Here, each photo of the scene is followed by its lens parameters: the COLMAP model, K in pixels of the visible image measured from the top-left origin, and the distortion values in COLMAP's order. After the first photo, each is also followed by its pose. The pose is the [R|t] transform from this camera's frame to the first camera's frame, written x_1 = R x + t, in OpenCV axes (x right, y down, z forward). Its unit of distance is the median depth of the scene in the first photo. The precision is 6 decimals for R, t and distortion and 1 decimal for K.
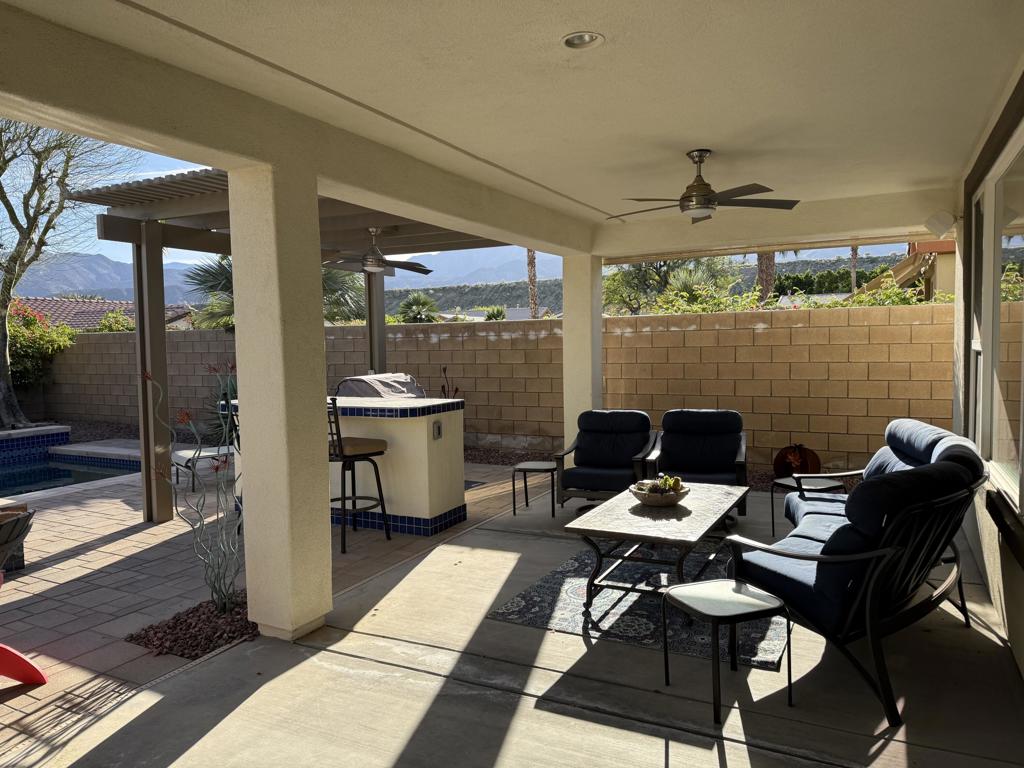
lens RADIAL K [[712.7, 0, 506.3], [0, 712.7, 384.0], [0, 0, 1]] dist [0.082603, -0.103195]
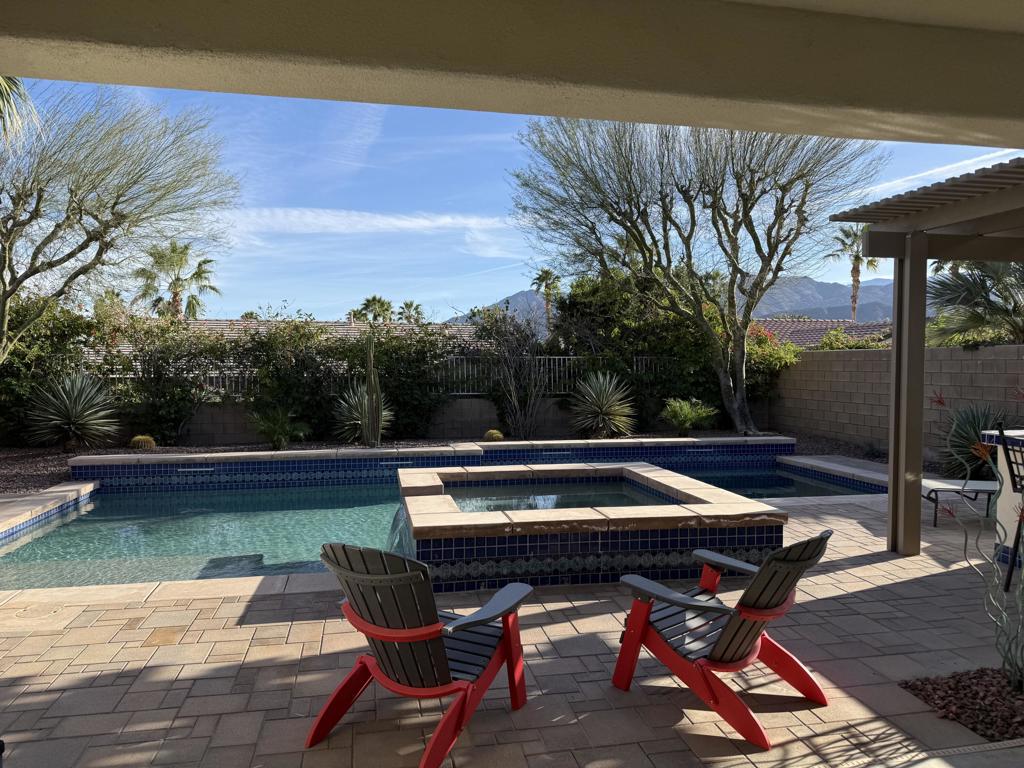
lens RADIAL K [[712.7, 0, 511.1], [0, 712.7, 391.4], [0, 0, 1]] dist [0.082603, -0.103195]
pose [[0.628152, 0.045491, -0.776759, -0.053189], [-0.055996, 0.998344, 0.013185, -0.001620], [0.776073, 0.035213, 0.629659, 0.008304]]
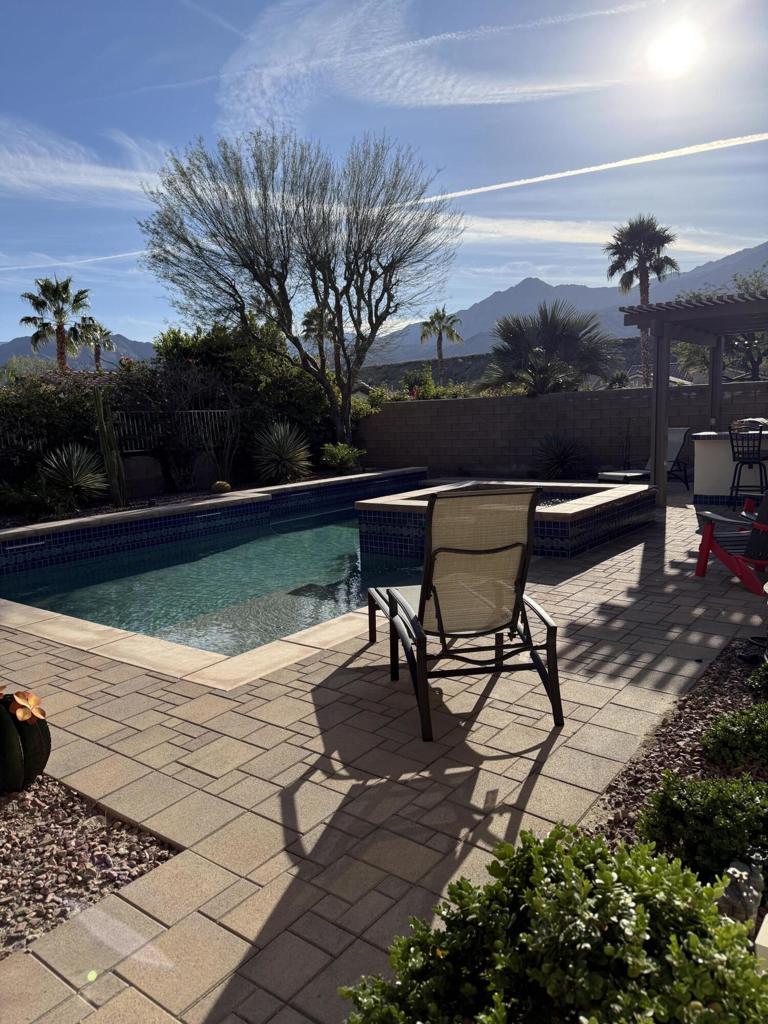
lens RADIAL K [[712.7, 0, 381.8], [0, 712.7, 517.0], [0, 0, 1]] dist [0.082603, -0.103195]
pose [[0.986133, 0.003685, -0.165917, -0.524426], [0.010832, 0.996192, 0.086506, 0.039404], [0.165604, -0.087103, 0.982338, -0.454785]]
